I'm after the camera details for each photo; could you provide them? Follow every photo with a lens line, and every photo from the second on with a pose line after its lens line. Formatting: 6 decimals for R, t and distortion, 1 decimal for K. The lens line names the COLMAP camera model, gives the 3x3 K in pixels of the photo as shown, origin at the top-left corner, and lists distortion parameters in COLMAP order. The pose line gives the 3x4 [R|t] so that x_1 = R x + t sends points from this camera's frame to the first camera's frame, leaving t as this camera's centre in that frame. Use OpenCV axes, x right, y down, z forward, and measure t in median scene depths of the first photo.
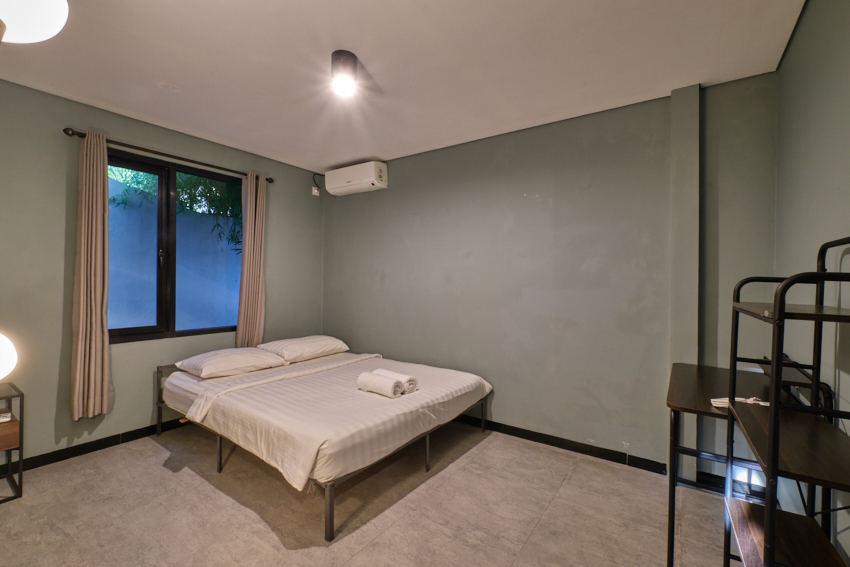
lens RADIAL K [[375.3, 0, 422.5], [0, 375.3, 283.7], [0, 0, 1]] dist [-0.002353, -0.001065]
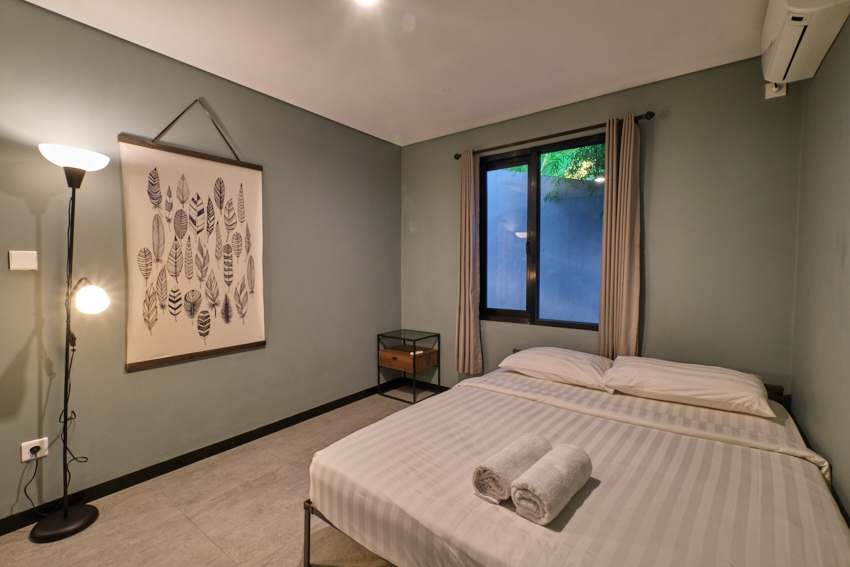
lens RADIAL K [[375.3, 0, 423.3], [0, 375.3, 277.9], [0, 0, 1]] dist [-0.002353, -0.001065]
pose [[-0.025870, 0.016336, -0.999532, 0.389111], [-0.004167, 0.999856, 0.016449, 0.006579], [0.999657, 0.004591, -0.025799, 0.867479]]
